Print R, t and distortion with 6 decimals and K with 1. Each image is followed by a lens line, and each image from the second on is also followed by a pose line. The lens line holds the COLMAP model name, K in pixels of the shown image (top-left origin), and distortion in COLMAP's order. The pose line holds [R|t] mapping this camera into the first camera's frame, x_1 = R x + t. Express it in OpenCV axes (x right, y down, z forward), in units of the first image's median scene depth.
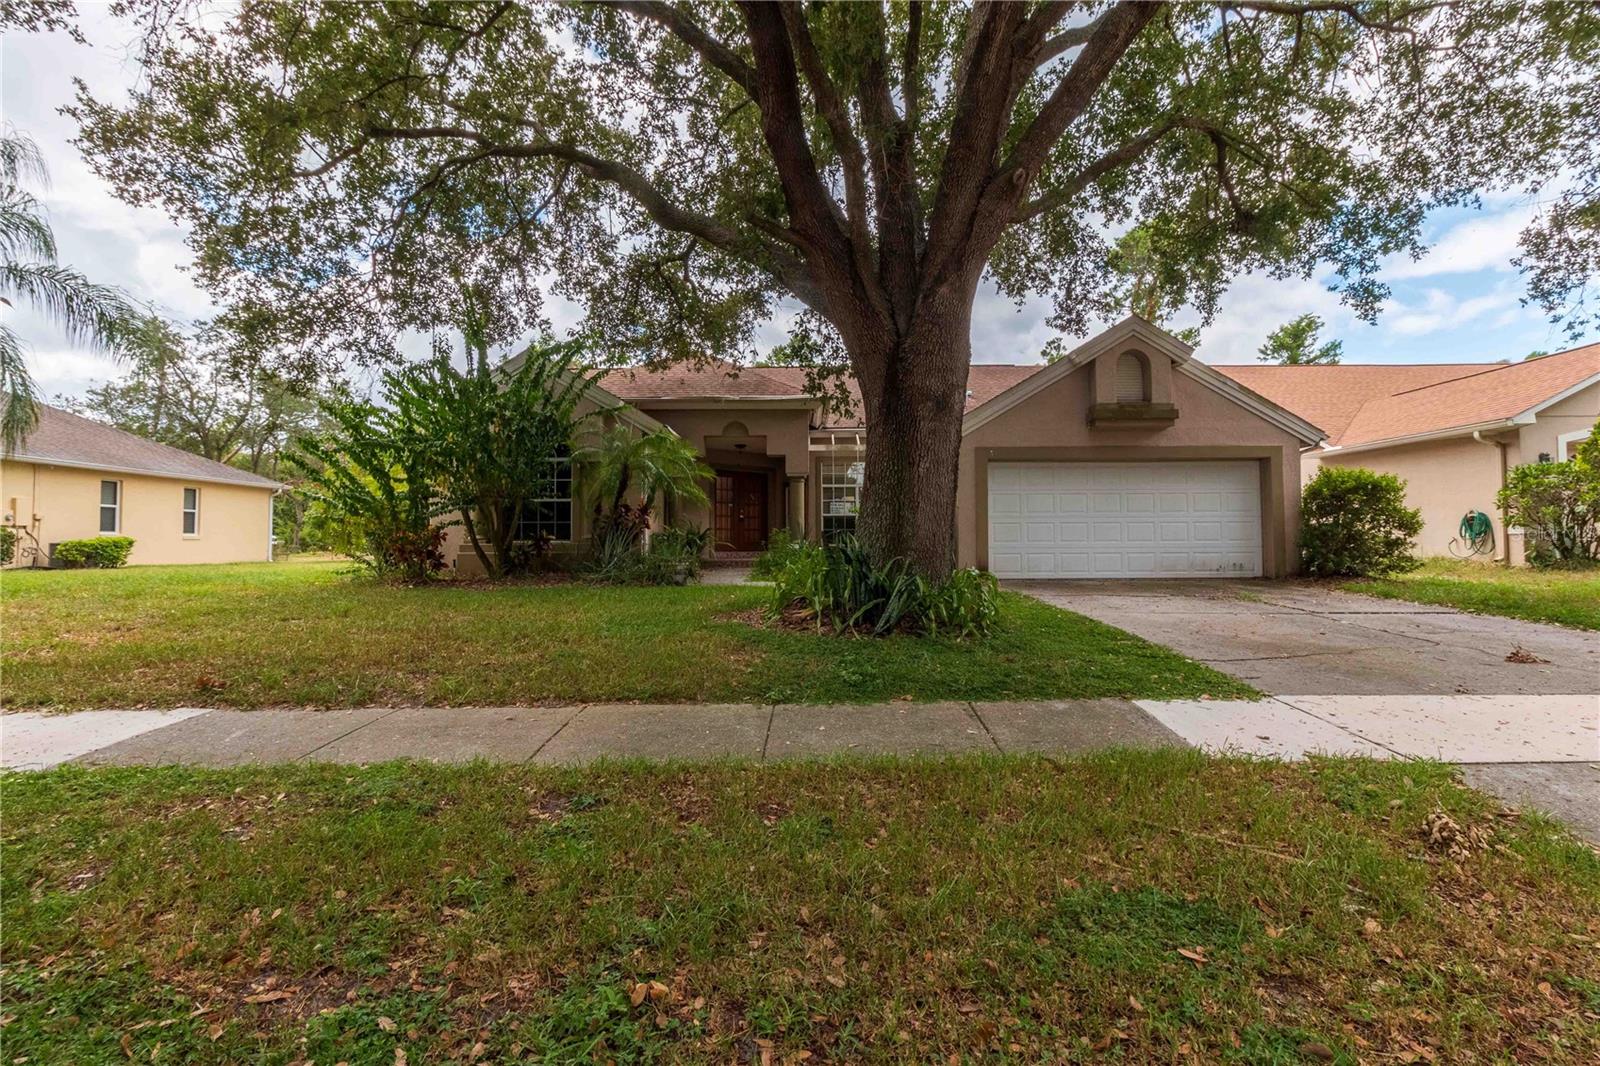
lens RADIAL K [[743.0, 0, 800.0], [0, 743.0, 533.0], [0, 0, 1]] dist [0.000020, 0.000014]
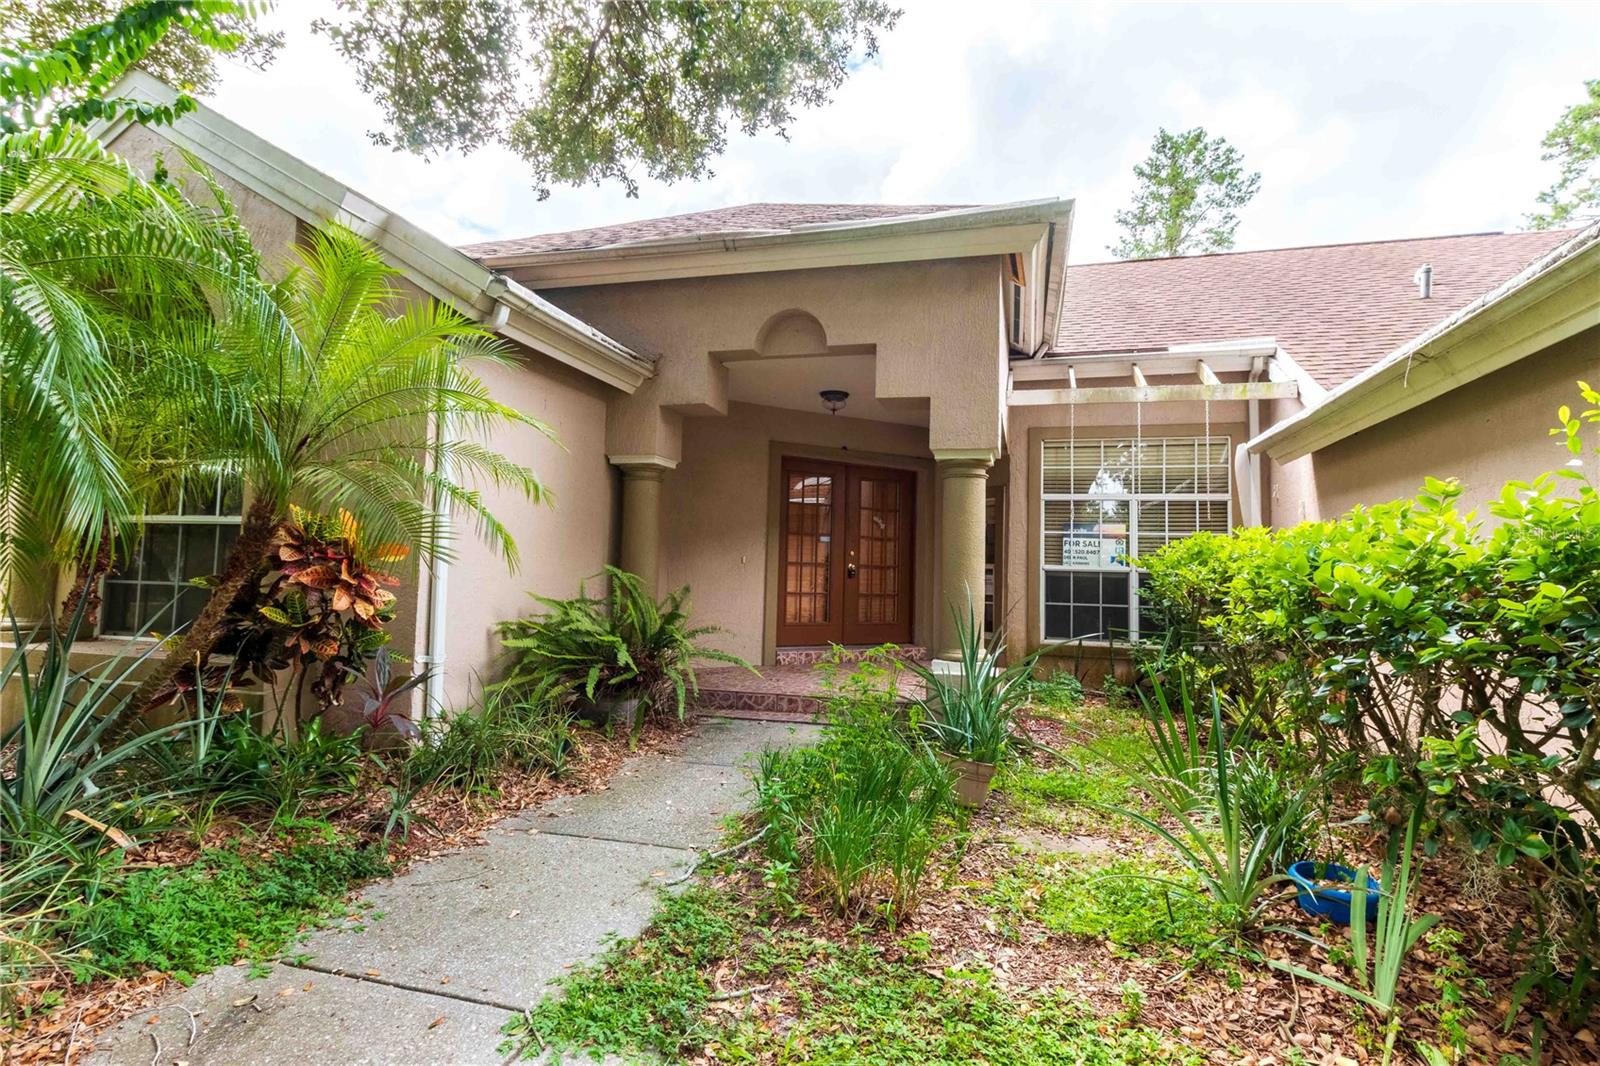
lens RADIAL K [[743.0, 0, 800.0], [0, 743.0, 533.0], [0, 0, 1]] dist [0.000020, 0.000014]
pose [[0.954254, 0.012743, -0.298724, 0.027996], [-0.027965, 0.998516, -0.046738, -0.023252], [0.297686, 0.052954, 0.953194, 0.641128]]
